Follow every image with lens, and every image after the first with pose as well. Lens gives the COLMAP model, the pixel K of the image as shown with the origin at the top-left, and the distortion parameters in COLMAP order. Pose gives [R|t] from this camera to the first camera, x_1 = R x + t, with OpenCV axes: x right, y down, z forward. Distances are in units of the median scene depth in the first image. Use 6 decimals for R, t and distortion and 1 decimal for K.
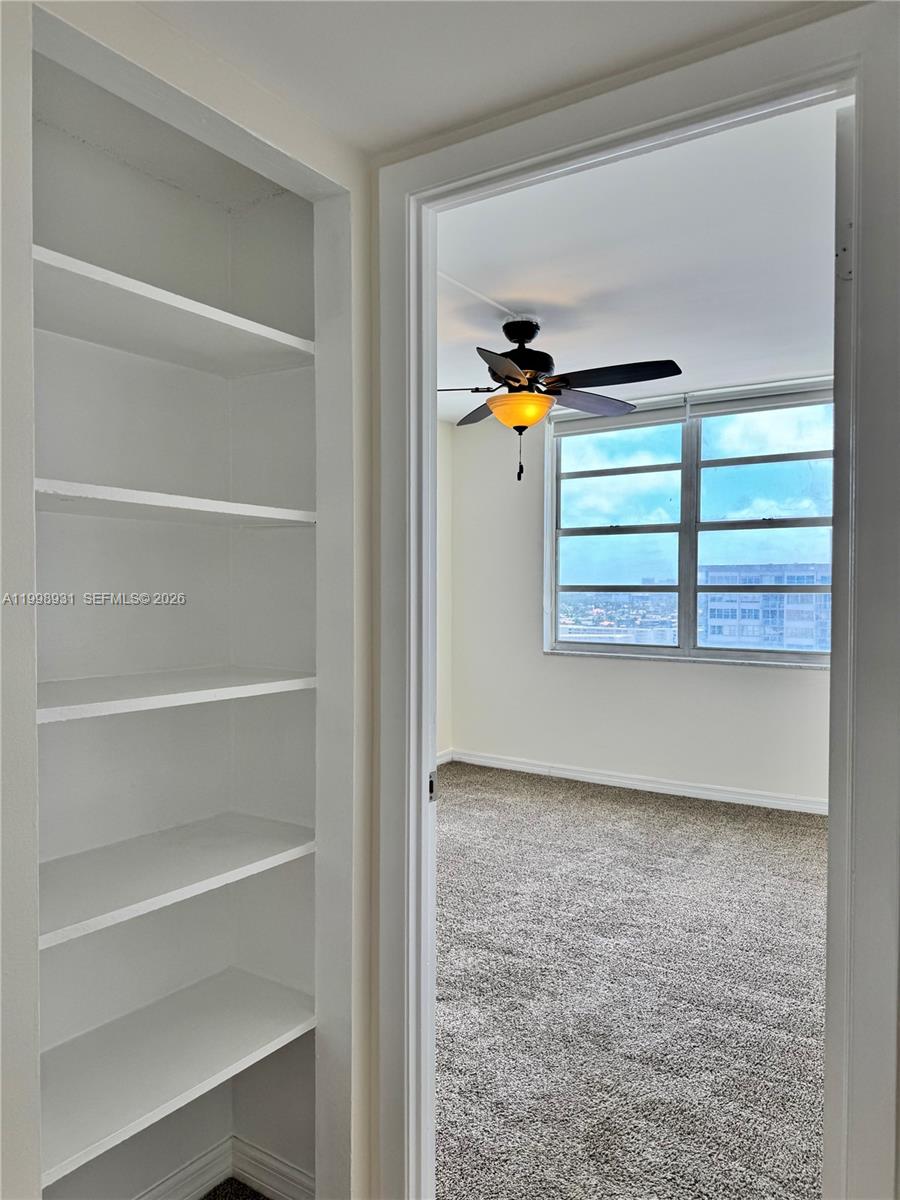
lens RADIAL K [[846.4, 0, 447.4], [0, 846.4, 613.2], [0, 0, 1]] dist [0.057900, -0.068803]
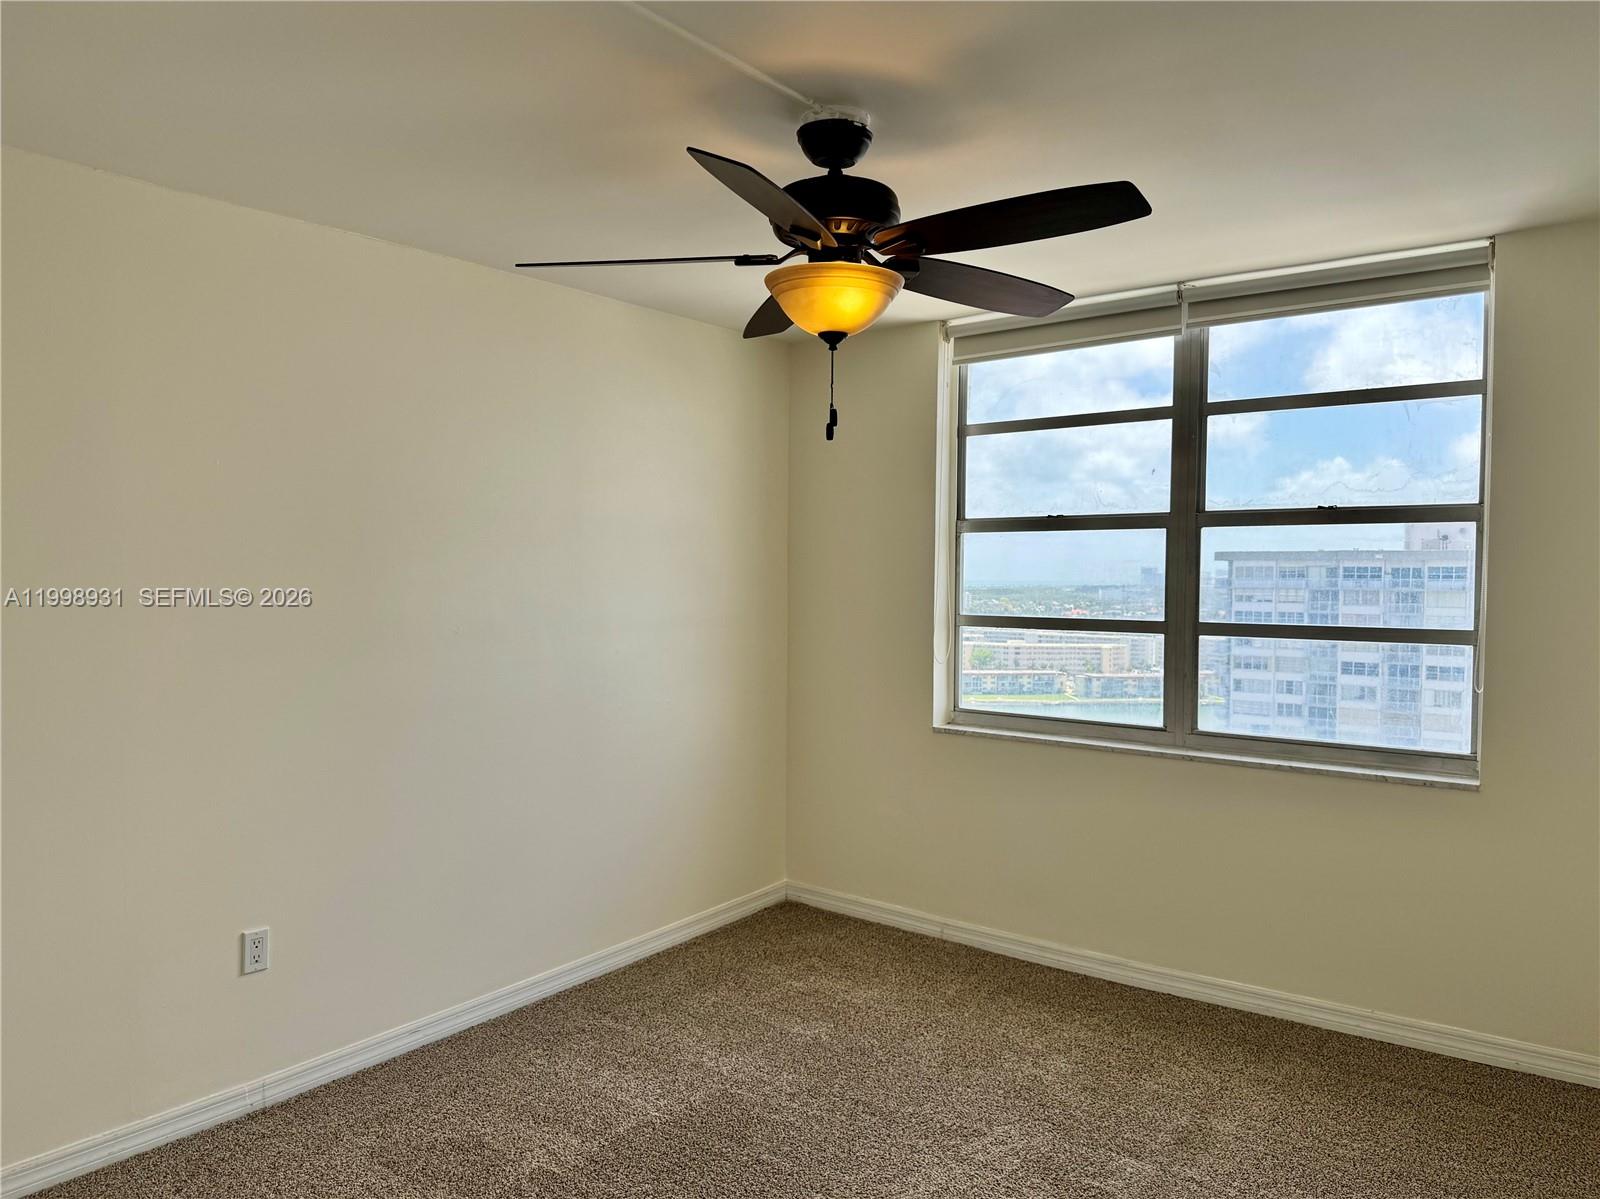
lens RADIAL K [[1096.3, 0, 821.0], [0, 1096.3, 613.6], [0, 0, 1]] dist [0.061041, -0.132094]
pose [[0.998117, 0.009744, -0.060567, 0.088515], [-0.009324, 0.999931, 0.007204, -0.042522], [0.060633, -0.006625, 0.998138, 0.255198]]
